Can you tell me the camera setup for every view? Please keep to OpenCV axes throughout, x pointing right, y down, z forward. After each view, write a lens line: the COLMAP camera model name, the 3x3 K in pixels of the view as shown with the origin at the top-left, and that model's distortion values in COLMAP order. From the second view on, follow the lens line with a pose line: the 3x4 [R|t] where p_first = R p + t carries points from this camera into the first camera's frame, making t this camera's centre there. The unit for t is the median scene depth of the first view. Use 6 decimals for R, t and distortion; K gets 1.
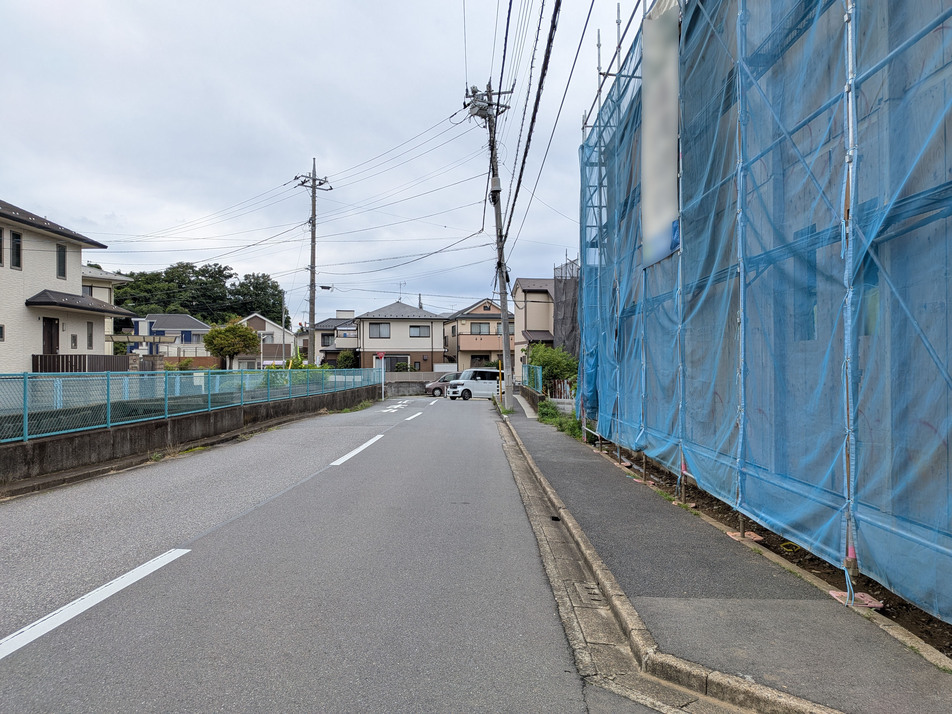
lens RADIAL K [[679.0, 0, 480.1], [0, 679.0, 361.0], [0, 0, 1]] dist [0.036396, -0.054707]
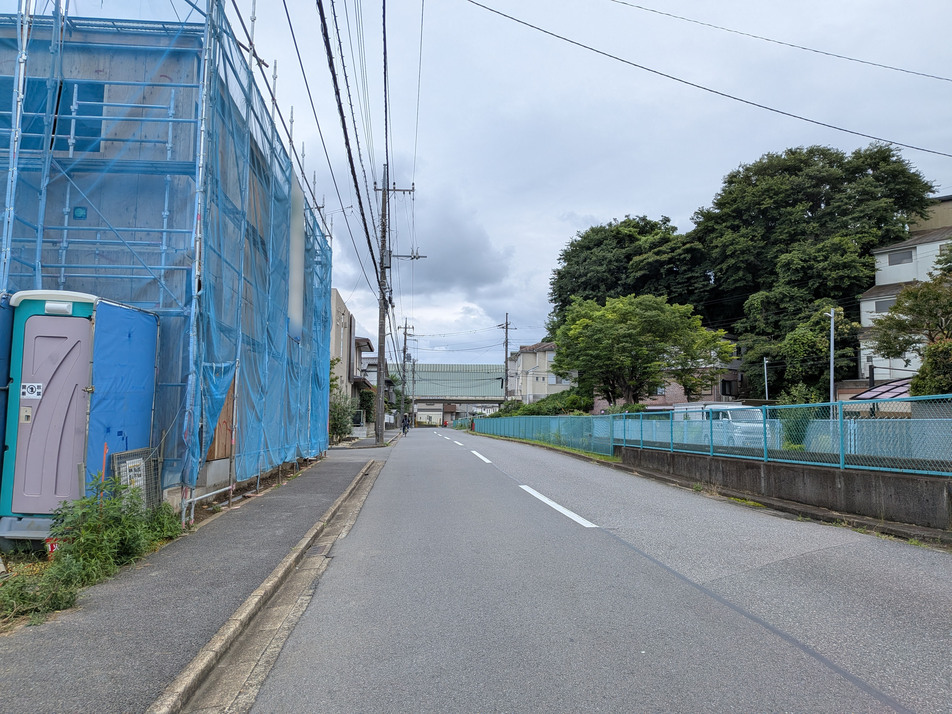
lens RADIAL K [[679.0, 0, 472.2], [0, 679.0, 360.5], [0, 0, 1]] dist [0.036396, -0.054707]
pose [[-0.995100, -0.013695, -0.097918, -0.003693], [-0.003478, 0.994596, -0.103761, 0.047108], [0.098810, -0.102912, -0.989771, 1.810029]]
